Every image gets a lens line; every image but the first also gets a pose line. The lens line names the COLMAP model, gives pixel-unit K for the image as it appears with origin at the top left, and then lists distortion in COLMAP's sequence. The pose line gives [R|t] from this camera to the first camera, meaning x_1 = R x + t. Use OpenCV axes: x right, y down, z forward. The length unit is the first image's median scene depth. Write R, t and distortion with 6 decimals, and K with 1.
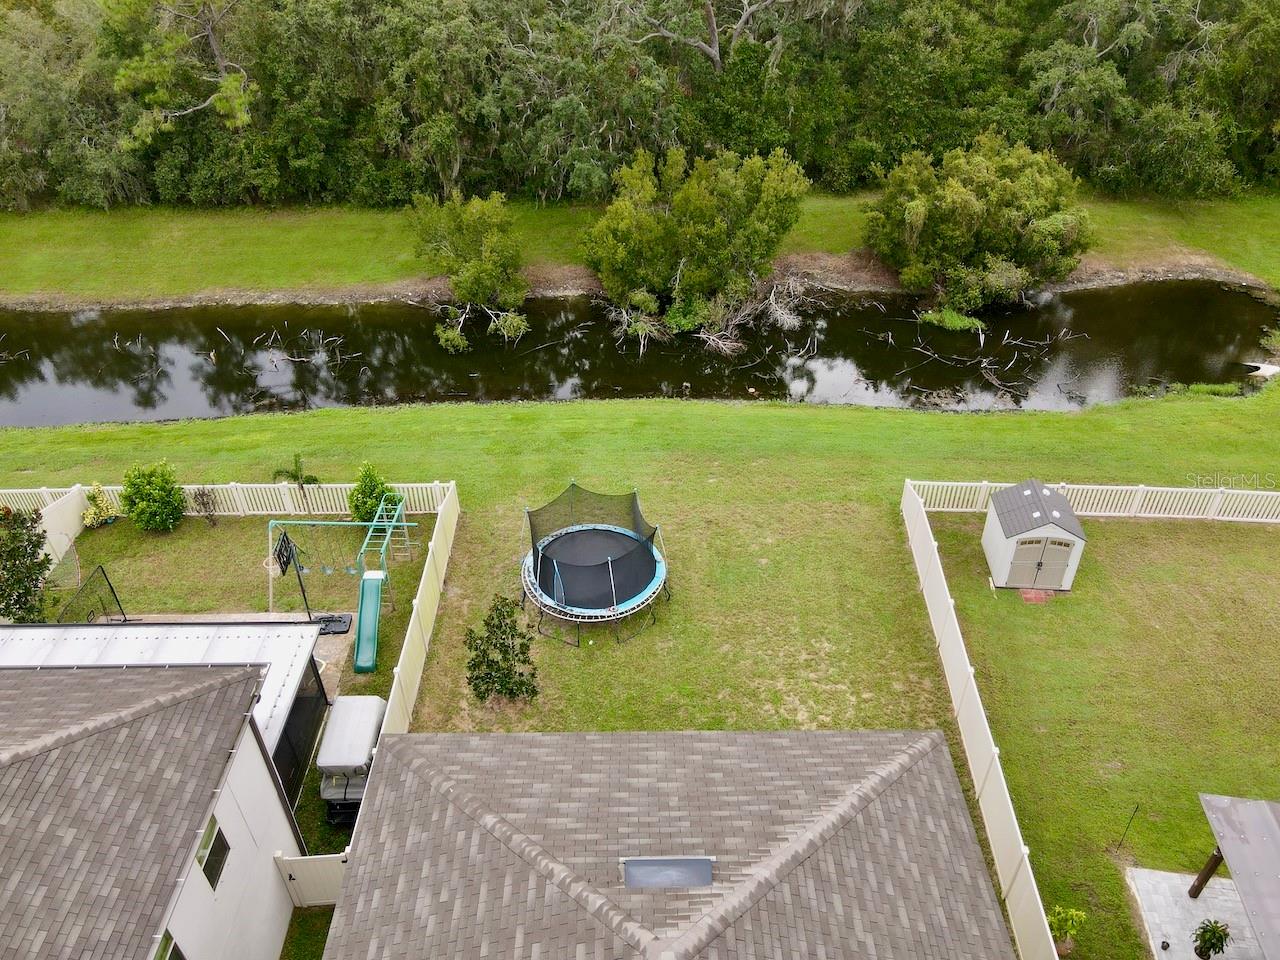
lens RADIAL K [[928.3, 0, 642.7], [0, 928.3, 473.3], [0, 0, 1]] dist [-0.003446, 0.014865]
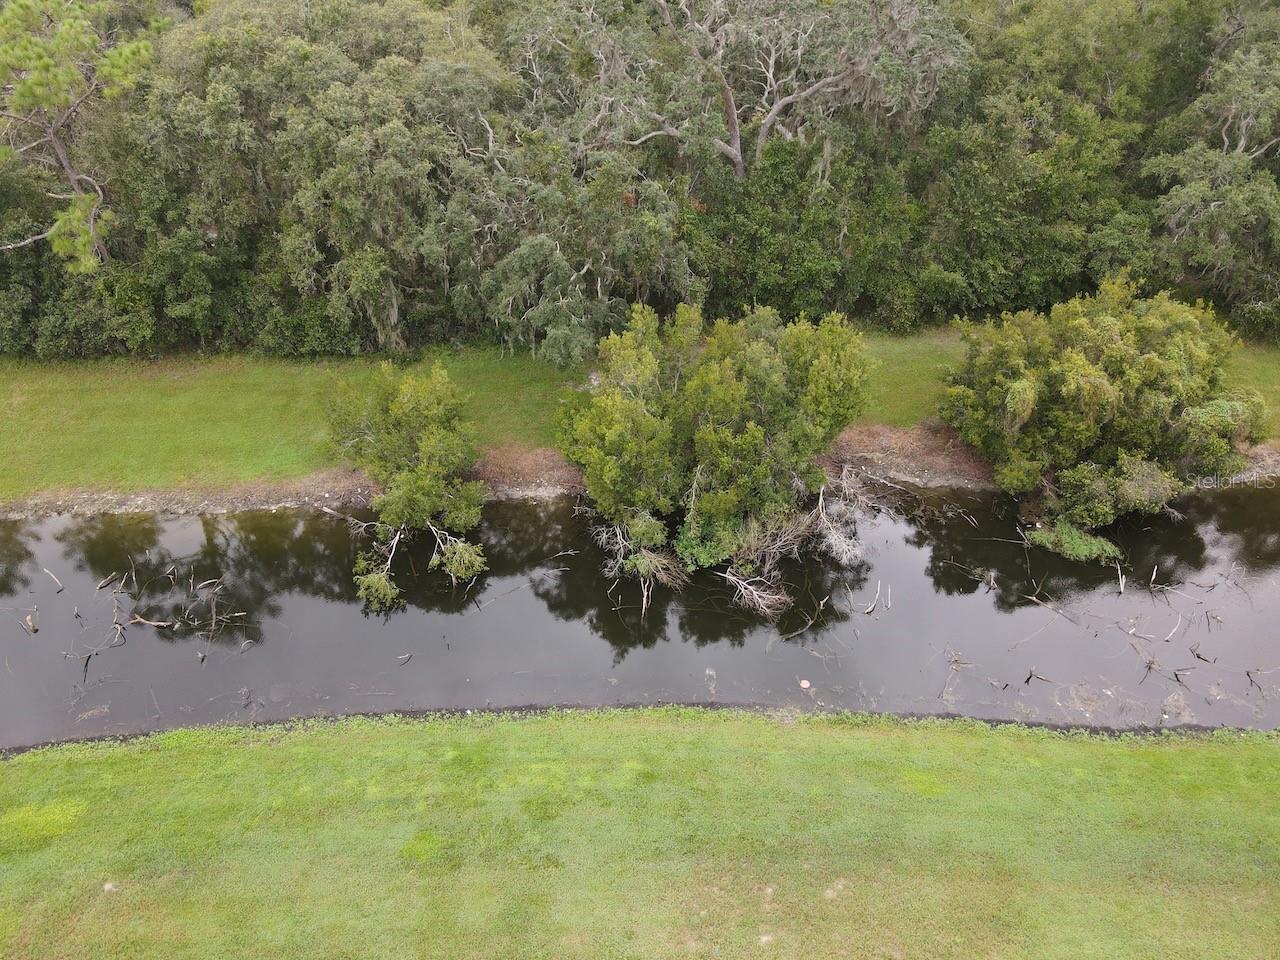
lens RADIAL K [[928.3, 0, 641.3], [0, 928.3, 476.0], [0, 0, 1]] dist [-0.003446, 0.014865]
pose [[0.999955, -0.004623, 0.008232, -0.008018], [0.004587, 0.999979, 0.004496, -0.211663], [-0.008253, -0.004458, 0.999956, 0.266139]]
